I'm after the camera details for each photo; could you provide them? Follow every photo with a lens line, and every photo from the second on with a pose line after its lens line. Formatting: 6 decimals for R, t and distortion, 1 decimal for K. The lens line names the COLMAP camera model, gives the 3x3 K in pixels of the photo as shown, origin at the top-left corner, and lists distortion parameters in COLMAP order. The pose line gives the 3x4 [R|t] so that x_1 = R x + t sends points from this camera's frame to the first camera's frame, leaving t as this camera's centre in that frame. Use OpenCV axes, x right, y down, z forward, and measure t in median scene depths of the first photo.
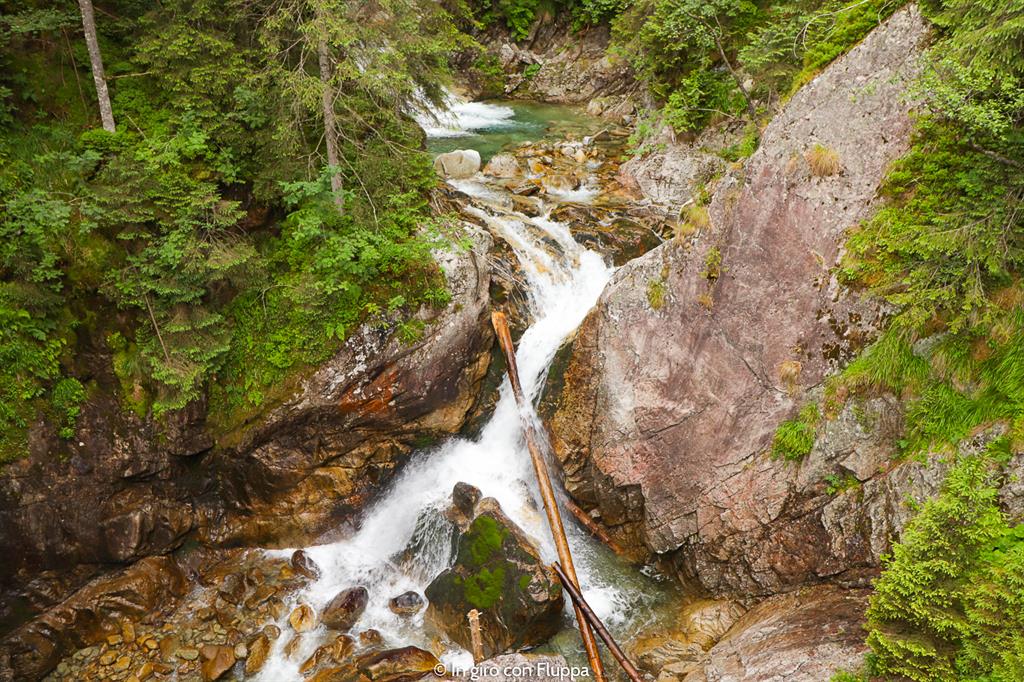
lens RADIAL K [[806.9, 0, 512.0], [0, 806.9, 341.0], [0, 0, 1]] dist [-0.001941, -0.001074]
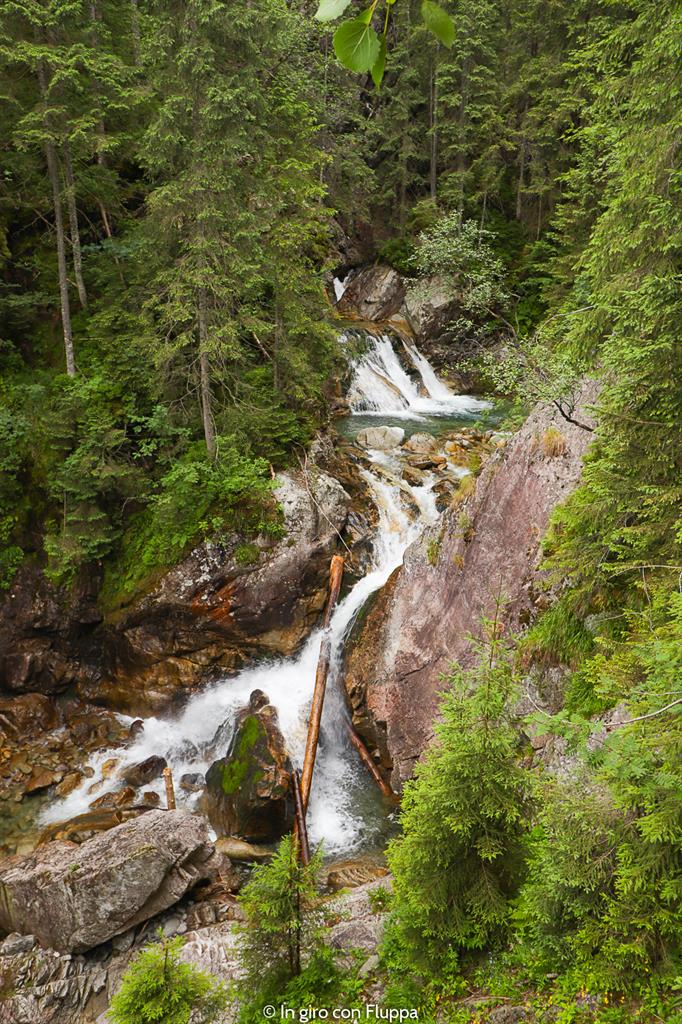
lens RADIAL K [[806.9, 0, 340.6], [0, 806.9, 501.0], [0, 0, 1]] dist [-0.001941, -0.001074]
pose [[0.909449, 0.129327, -0.395192, 0.464093], [-0.196230, 0.971402, -0.133688, 0.043969], [0.366601, 0.199131, 0.908818, -0.060354]]
